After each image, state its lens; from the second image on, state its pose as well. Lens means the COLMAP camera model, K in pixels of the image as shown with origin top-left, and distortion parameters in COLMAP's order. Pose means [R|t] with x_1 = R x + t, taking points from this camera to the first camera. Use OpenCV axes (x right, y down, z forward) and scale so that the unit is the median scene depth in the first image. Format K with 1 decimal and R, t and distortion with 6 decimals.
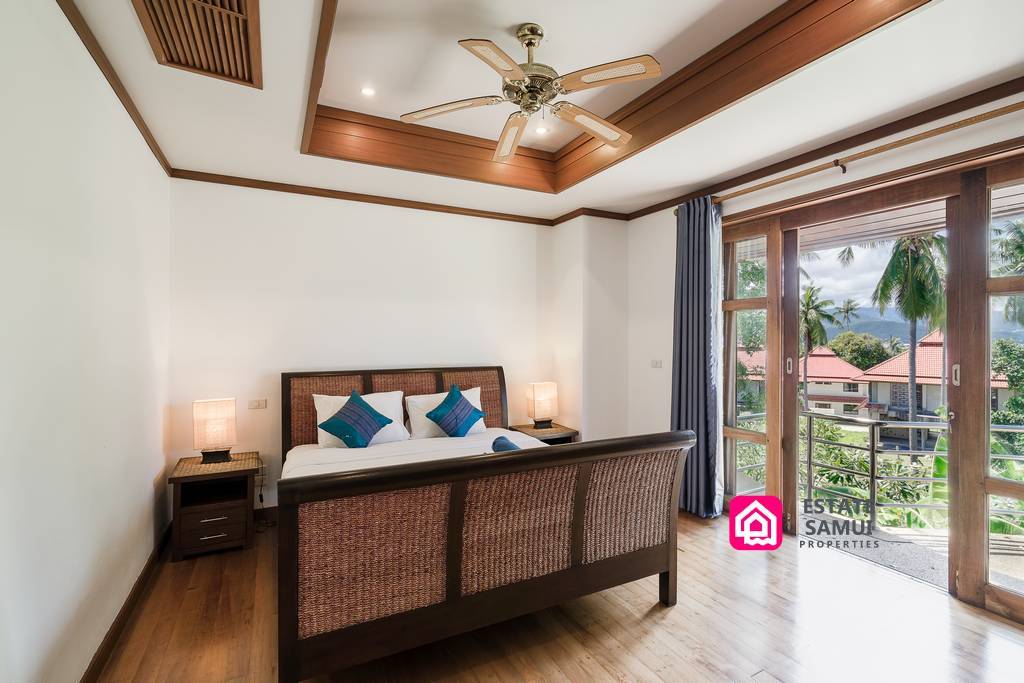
lens RADIAL K [[463.1, 0, 513.4], [0, 463.1, 329.9], [0, 0, 1]] dist [-0.000962, -0.000550]
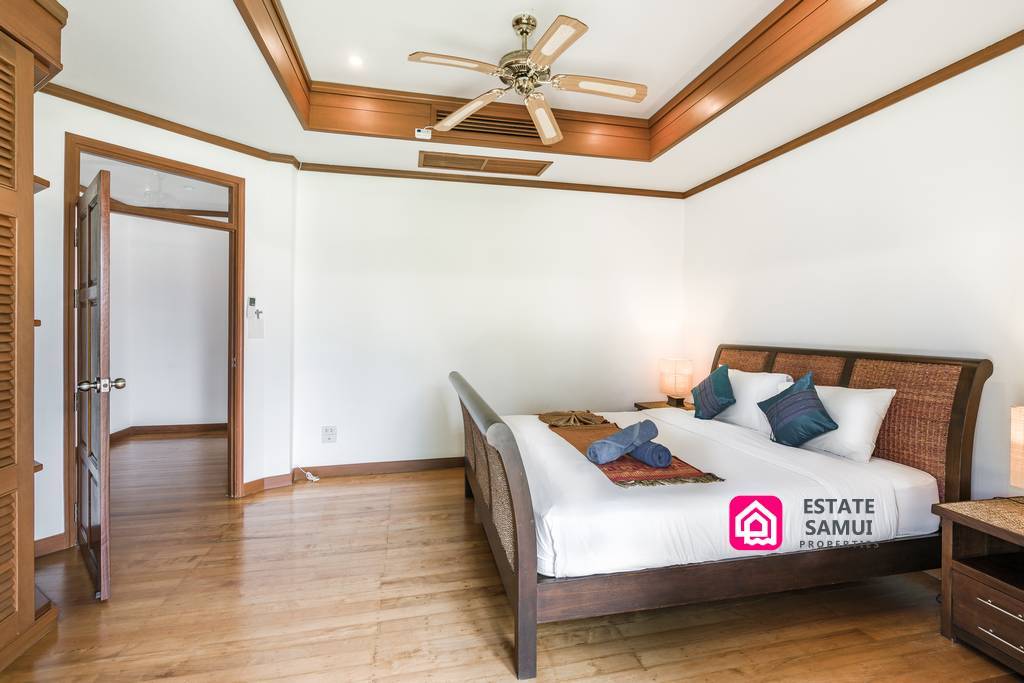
lens RADIAL K [[463.1, 0, 513.4], [0, 463.1, 329.9], [0, 0, 1]] dist [-0.000962, -0.000550]
pose [[-0.252840, 0.001363, -0.967507, 0.656933], [0.006741, 0.999977, -0.000353, 0.051080], [0.967485, -0.006611, -0.252844, 0.757662]]
